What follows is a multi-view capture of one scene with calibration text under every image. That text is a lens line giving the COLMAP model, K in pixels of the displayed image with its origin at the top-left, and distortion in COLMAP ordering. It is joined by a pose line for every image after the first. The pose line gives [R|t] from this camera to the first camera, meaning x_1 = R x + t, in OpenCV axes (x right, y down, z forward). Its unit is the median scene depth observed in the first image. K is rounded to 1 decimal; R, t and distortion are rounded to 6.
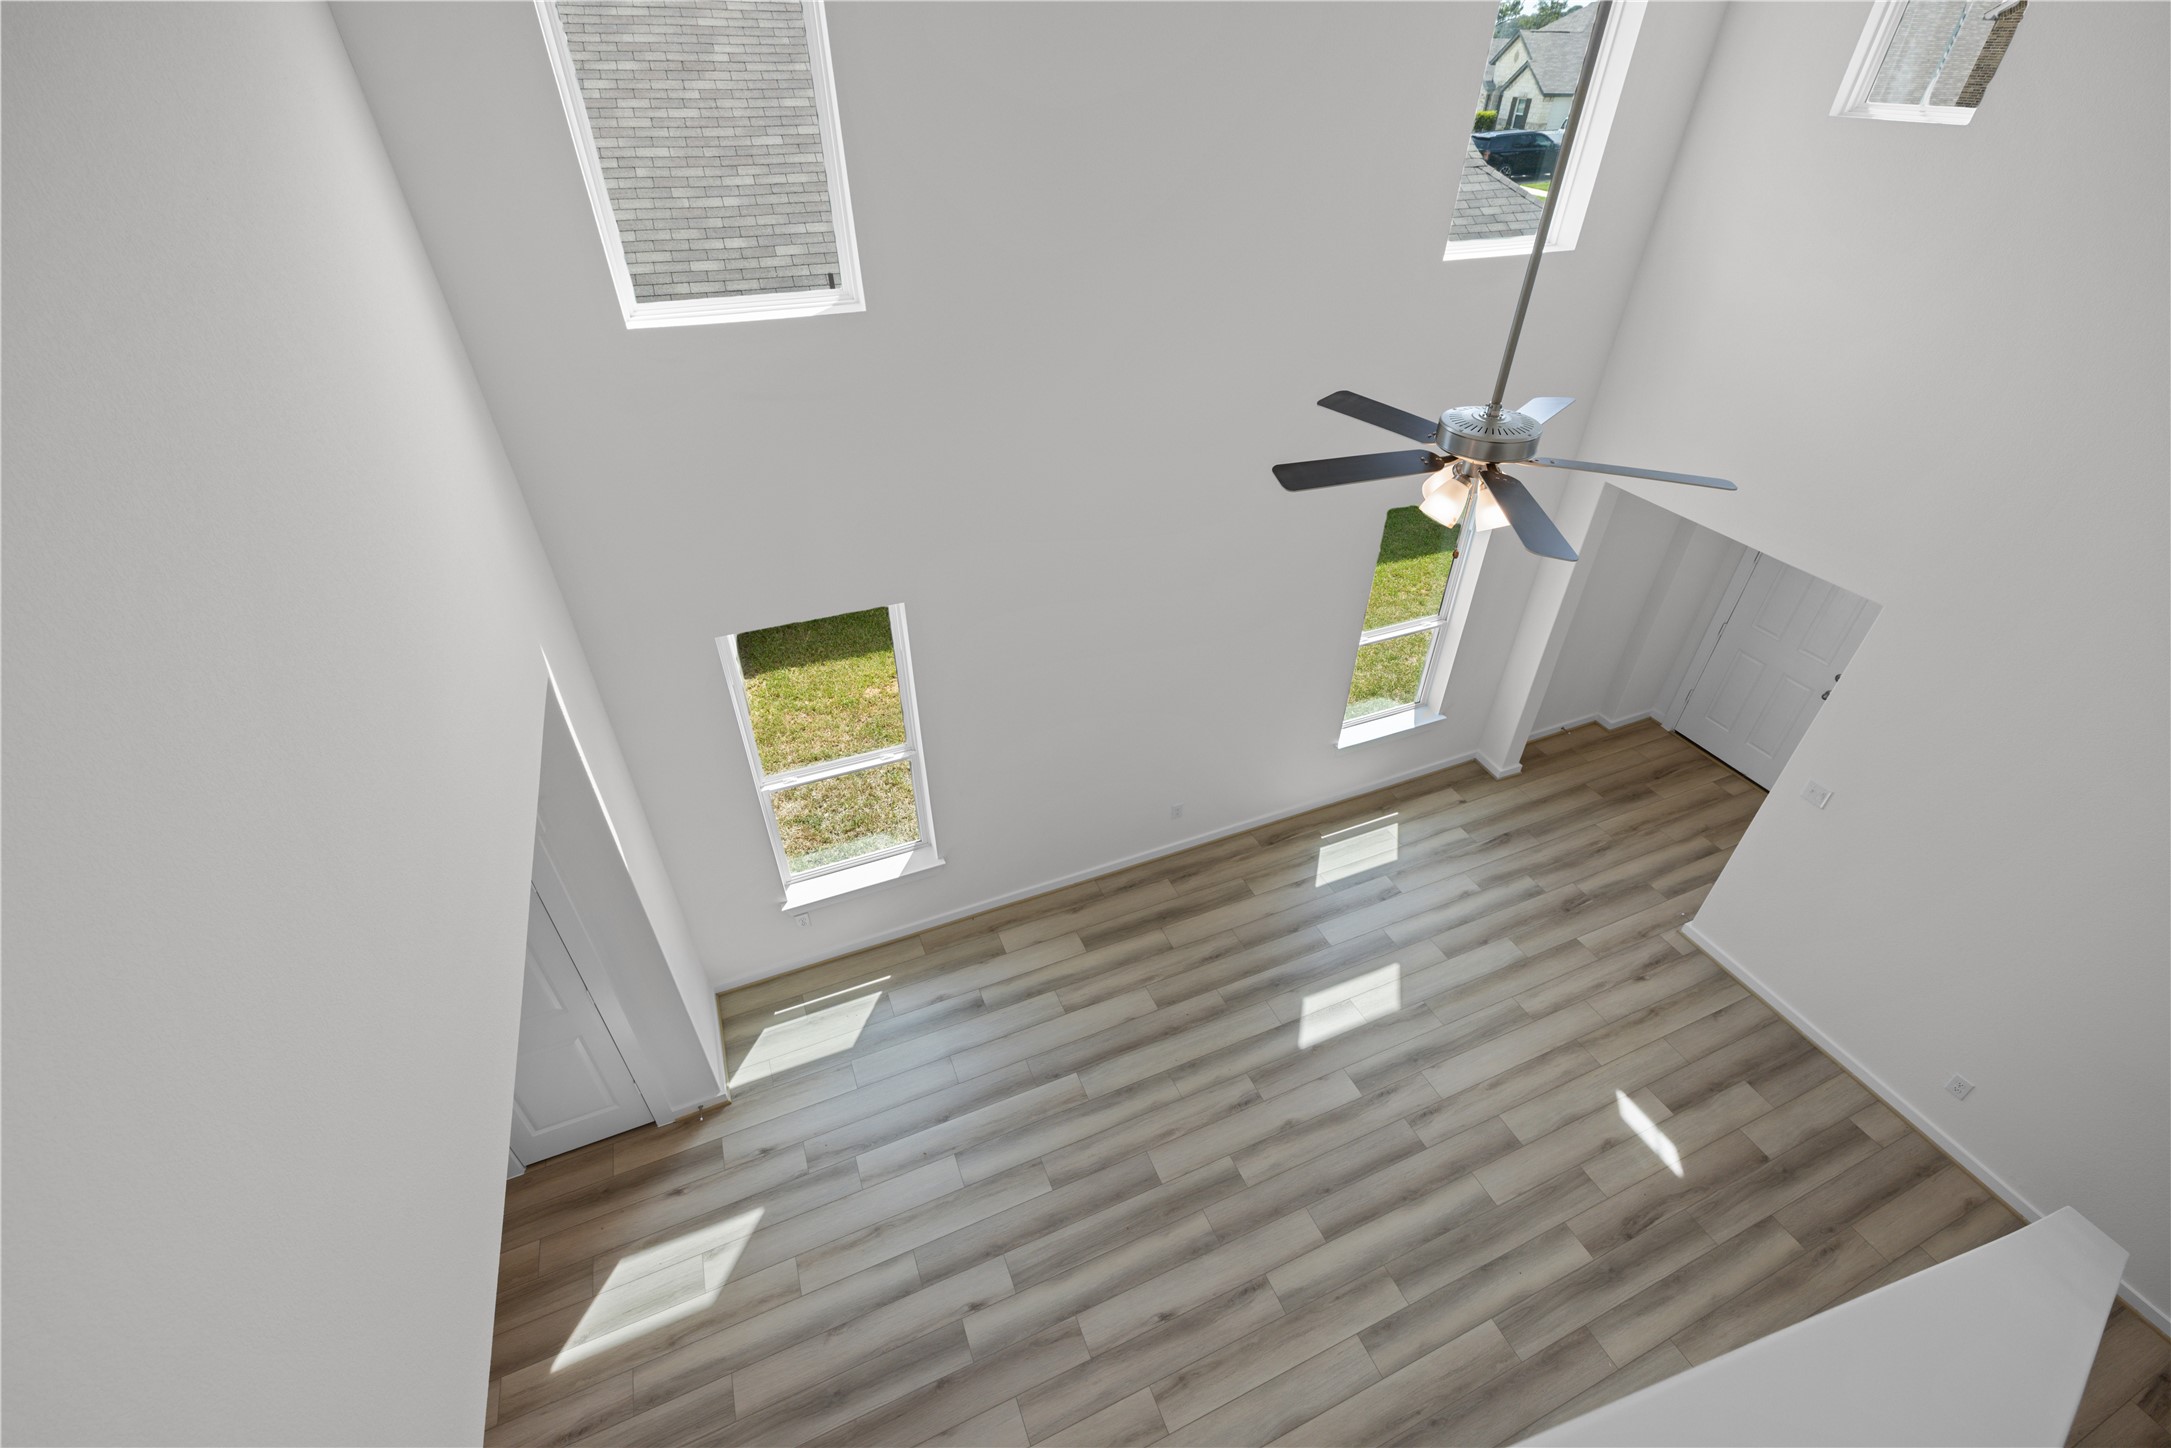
lens RADIAL K [[913.2, 0, 1101.6], [0, 913.2, 709.0], [0, 0, 1]] dist [0.003012, 0.000319]
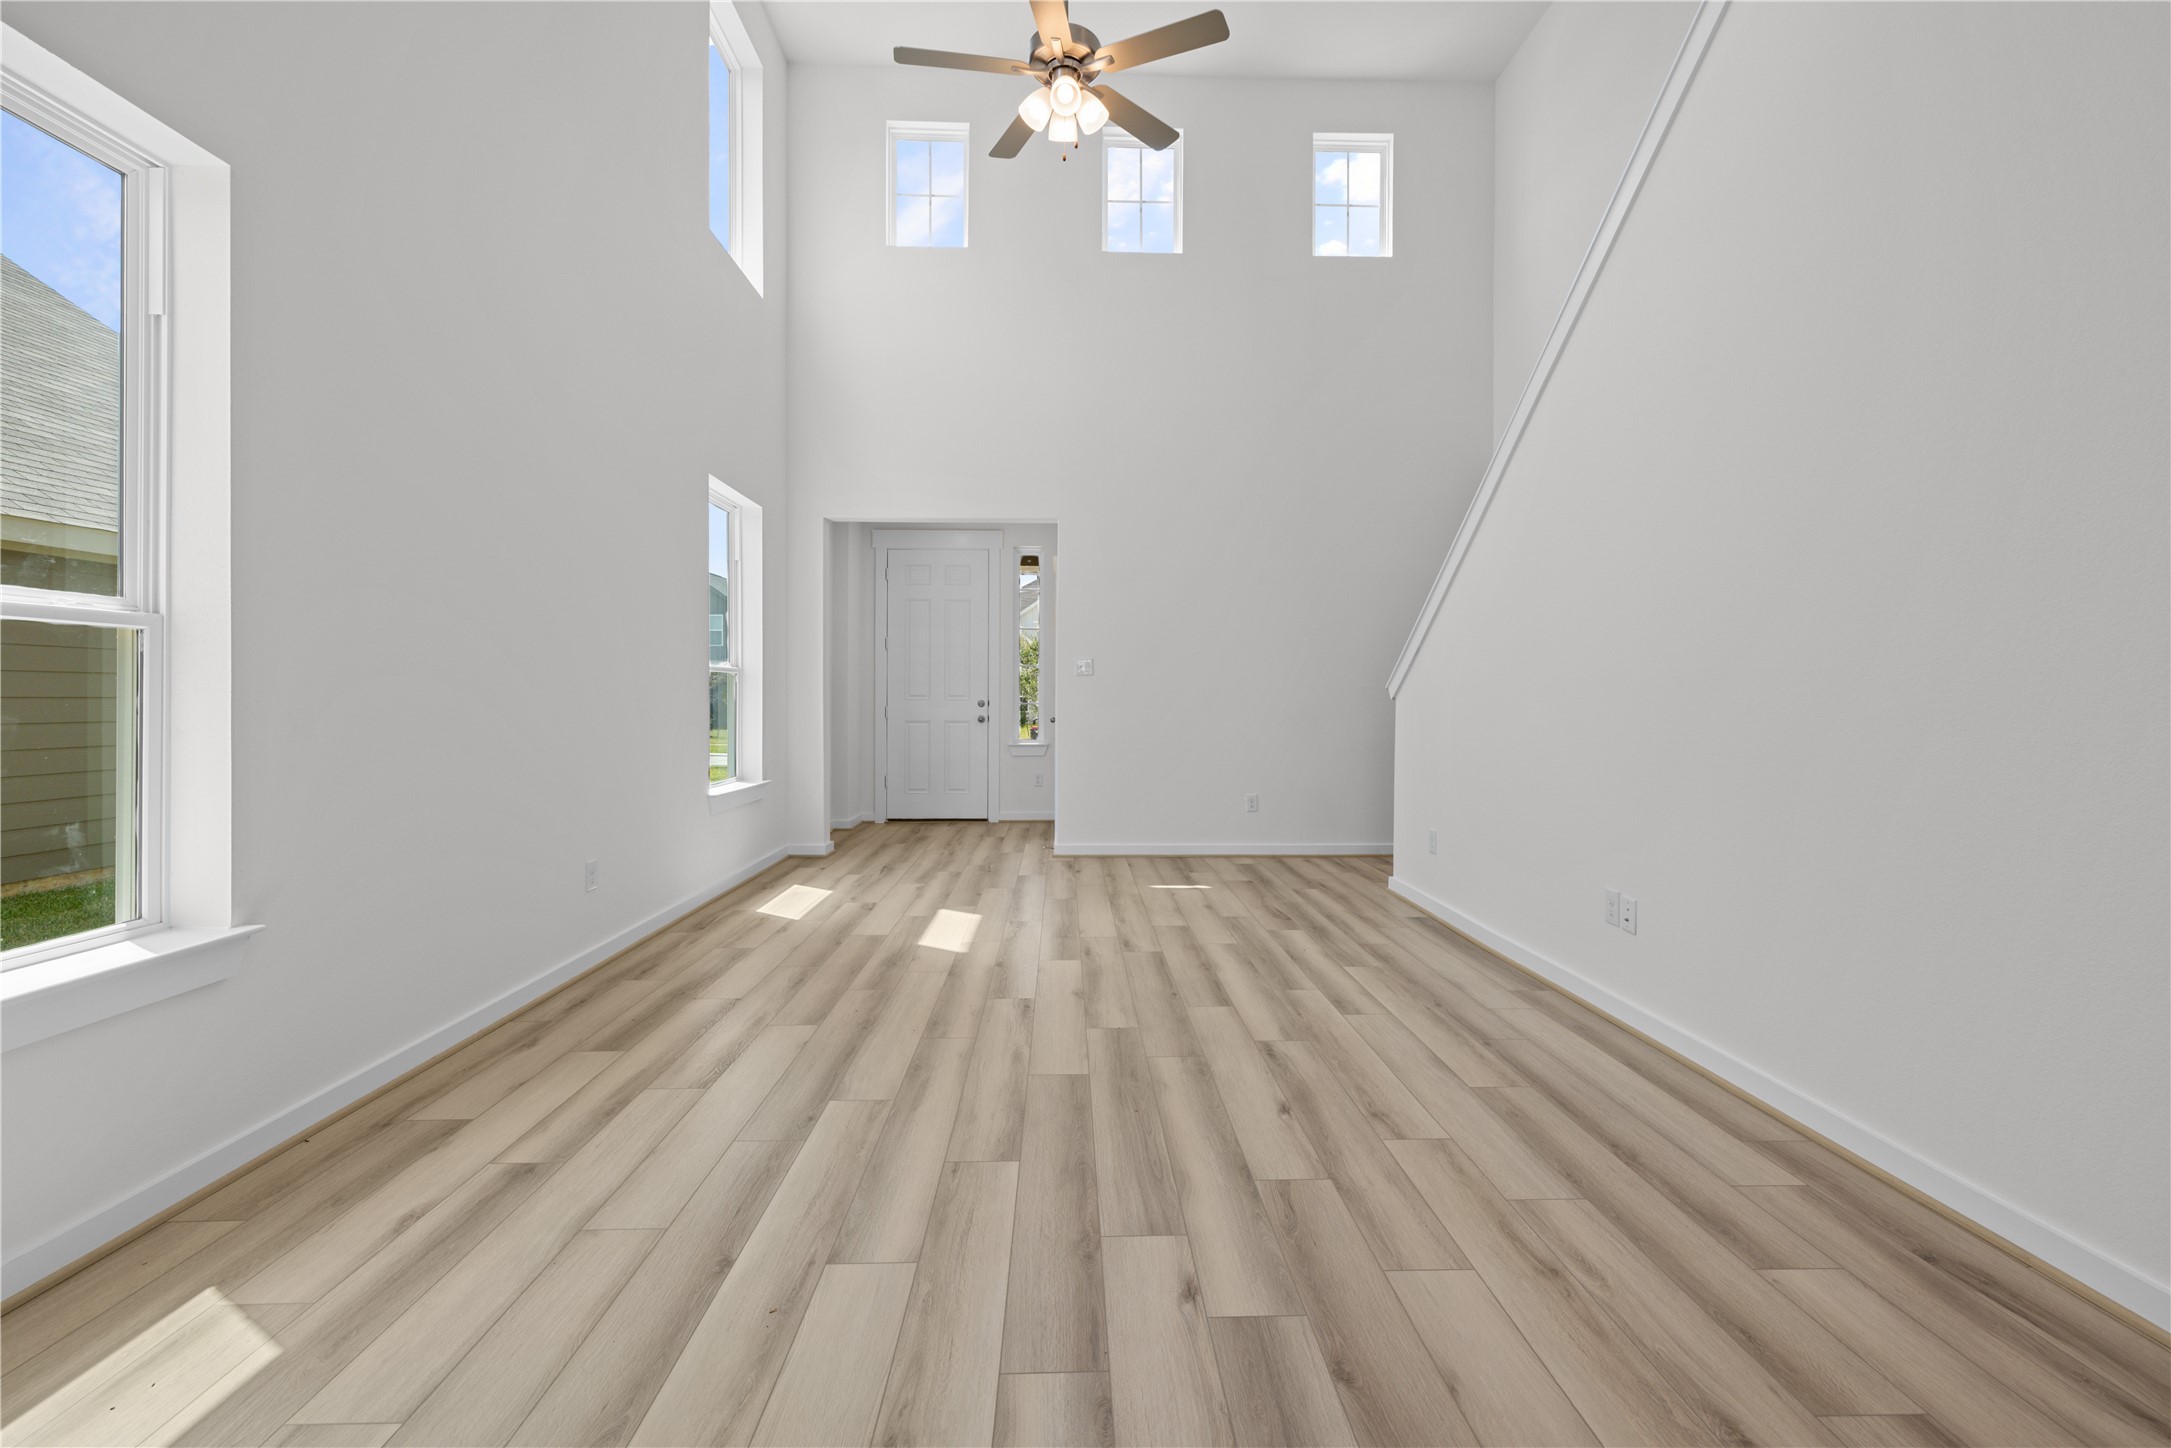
lens RADIAL K [[913.2, 0, 1089.9], [0, 913.2, 702.9], [0, 0, 1]] dist [0.003012, 0.000319]
pose [[0.369092, -0.020365, 0.929170, -0.476267], [0.558417, 0.804036, -0.204197, 0.437659], [-0.742928, 0.594232, 0.308135, 0.656137]]
